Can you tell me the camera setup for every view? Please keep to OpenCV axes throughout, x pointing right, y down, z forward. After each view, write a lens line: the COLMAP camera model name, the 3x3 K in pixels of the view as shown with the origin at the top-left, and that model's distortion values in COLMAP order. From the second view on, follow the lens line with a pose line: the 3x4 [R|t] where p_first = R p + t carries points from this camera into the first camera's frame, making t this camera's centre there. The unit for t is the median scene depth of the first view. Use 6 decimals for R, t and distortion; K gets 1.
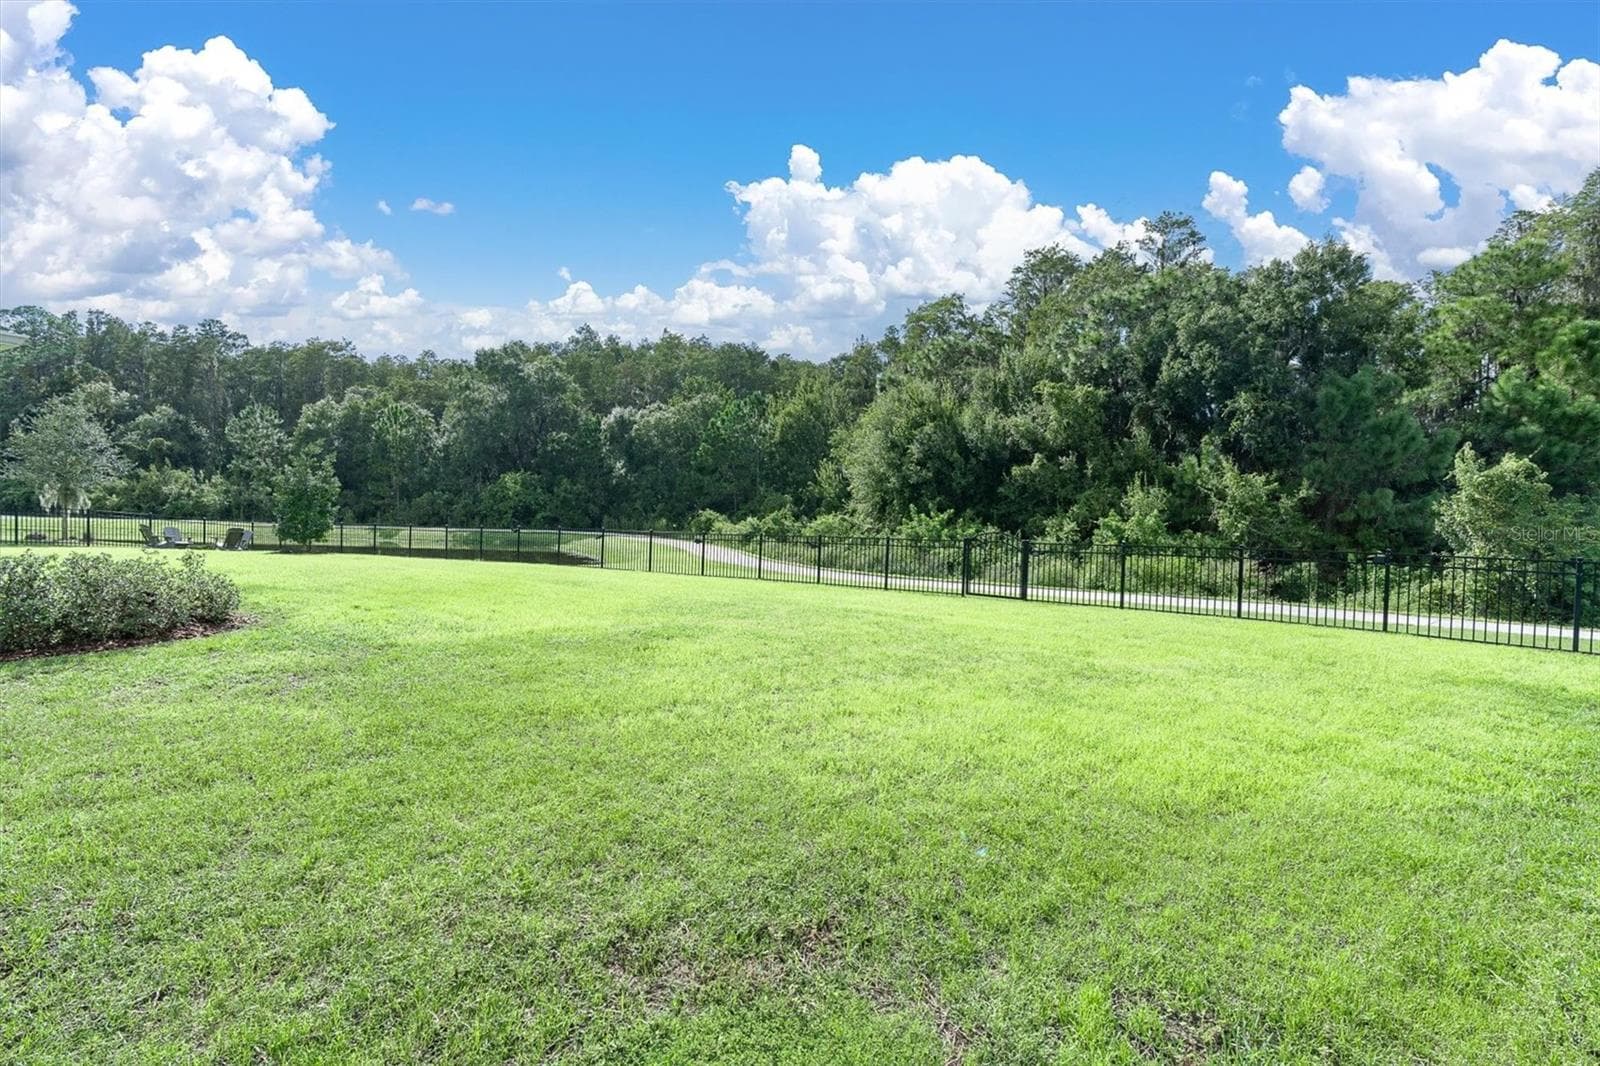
lens RADIAL K [[715.7, 0, 800.0], [0, 715.7, 533.0], [0, 0, 1]] dist [0.001411, 0.000281]
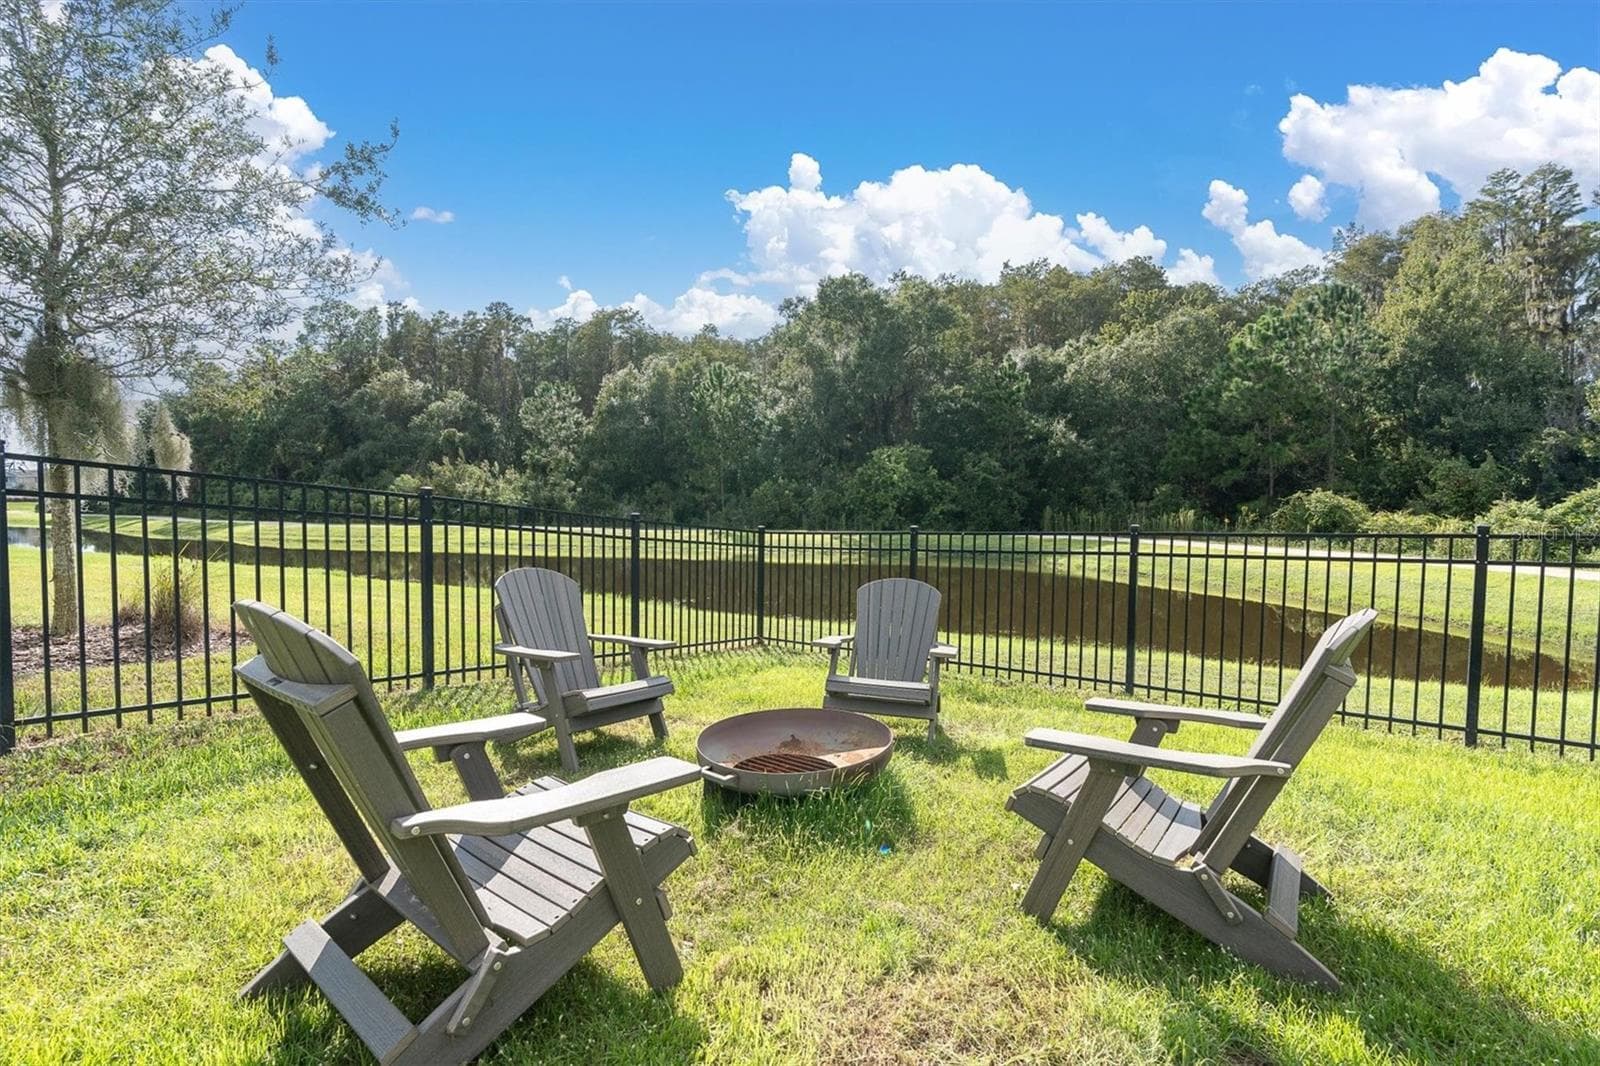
lens RADIAL K [[721.9, 0, 800.0], [0, 721.9, 533.0], [0, 0, 1]] dist [0.000269, -0.000002]
pose [[0.960809, -0.011413, -0.276975, -0.282306], [0.011673, 0.999932, -0.000710, -0.004605], [0.276964, -0.002551, 0.960877, 0.314295]]
